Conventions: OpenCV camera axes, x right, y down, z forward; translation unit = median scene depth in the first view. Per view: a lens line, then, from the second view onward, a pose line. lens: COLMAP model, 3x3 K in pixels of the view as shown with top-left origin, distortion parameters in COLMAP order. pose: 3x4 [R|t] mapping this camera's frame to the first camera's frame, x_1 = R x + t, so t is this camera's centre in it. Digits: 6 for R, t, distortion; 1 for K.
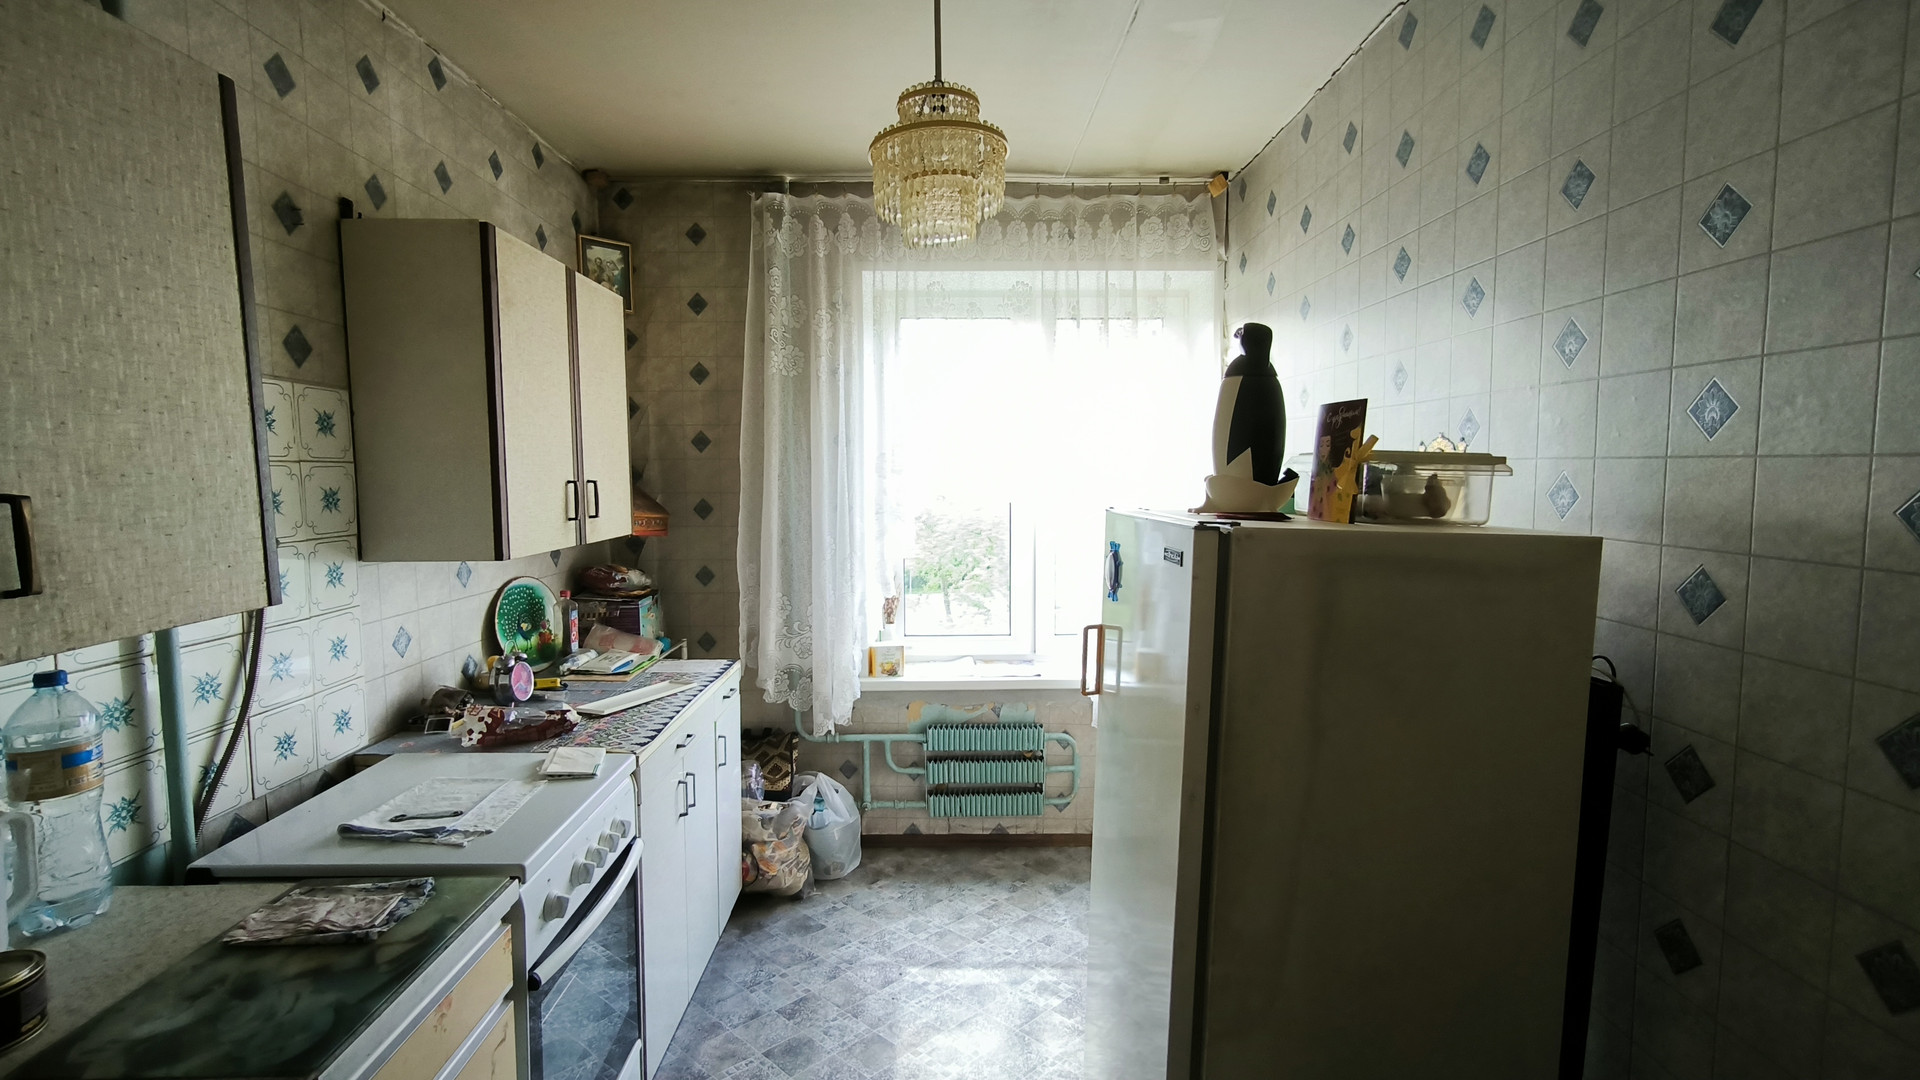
lens RADIAL K [[824.4, 0, 953.6], [0, 824.4, 536.1], [0, 0, 1]] dist [-0.031737, 0.019837]
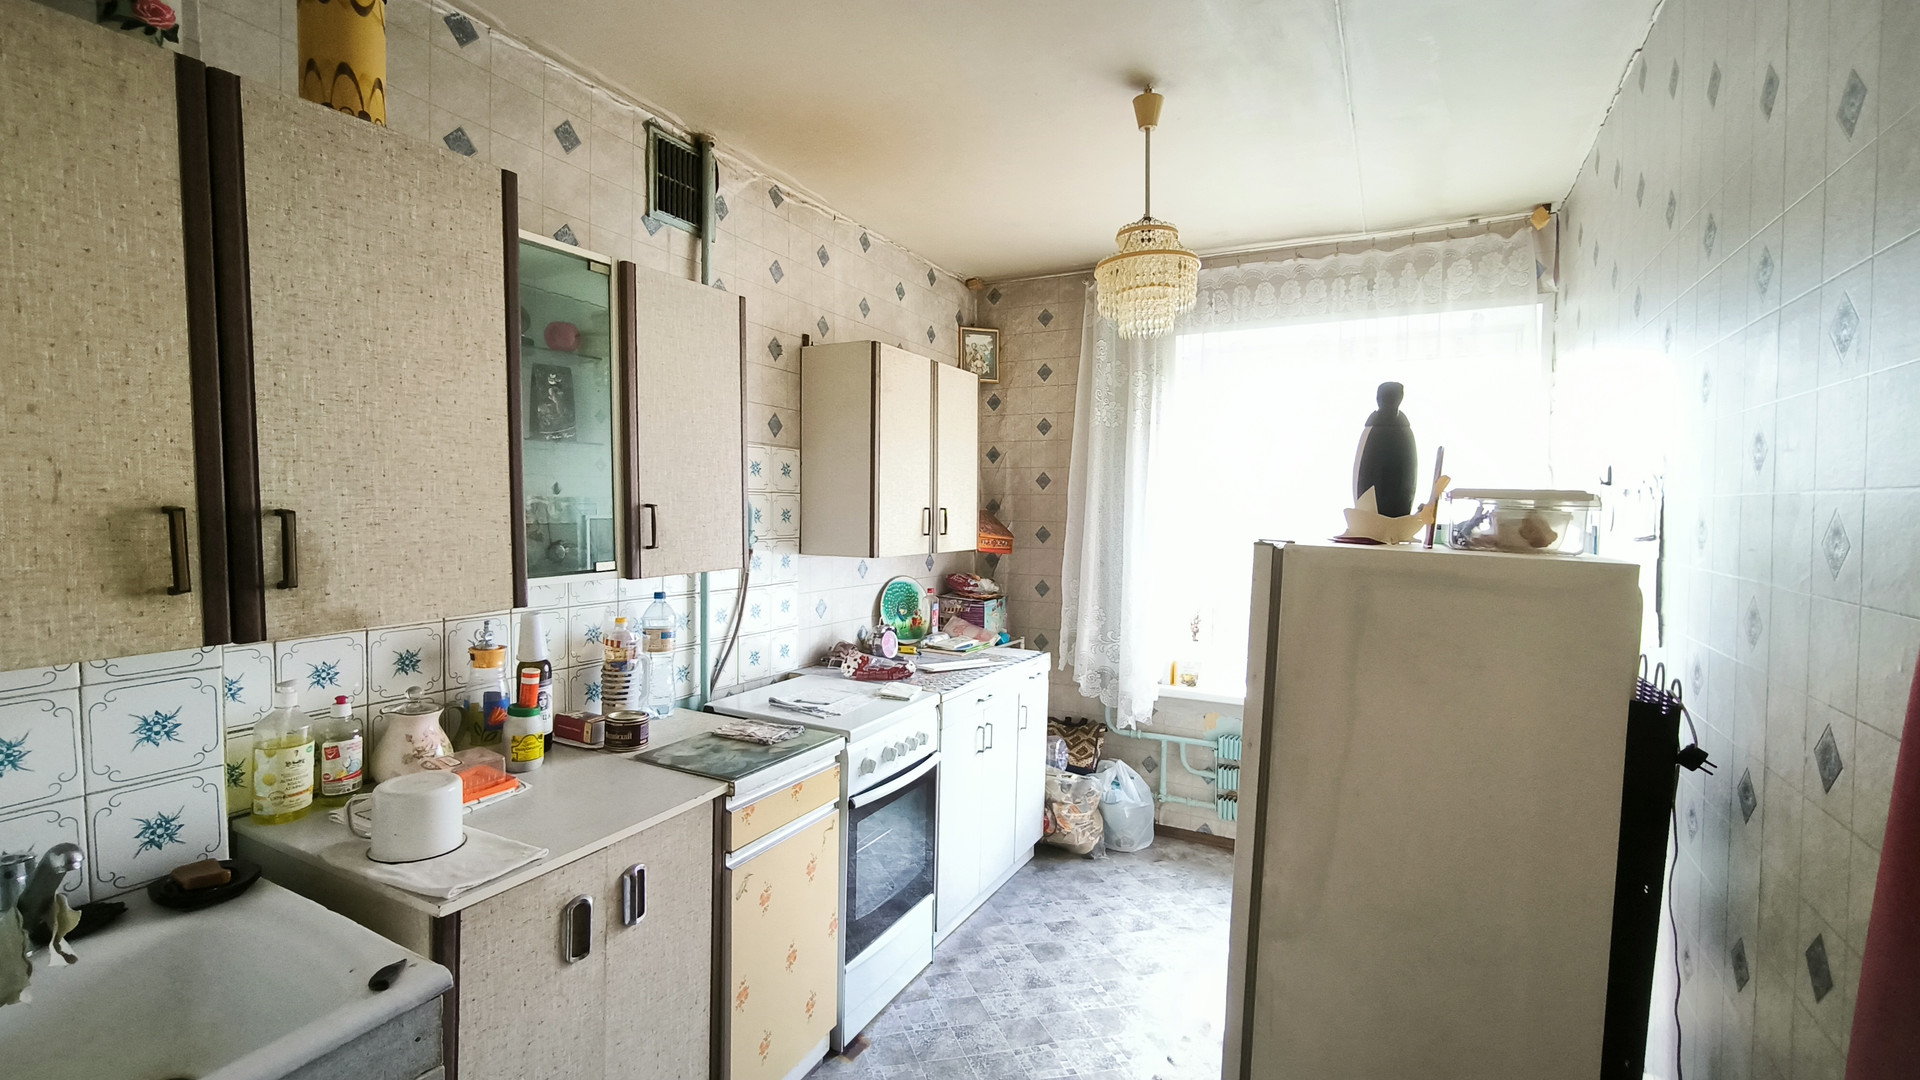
lens RADIAL K [[824.4, 0, 953.6], [0, 824.4, 536.1], [0, 0, 1]] dist [-0.031737, 0.019837]
pose [[0.872655, 0.031028, -0.487350, 0.234452], [-0.053717, 0.998022, -0.032646, 0.022112], [0.485373, 0.054668, 0.872596, -0.197312]]
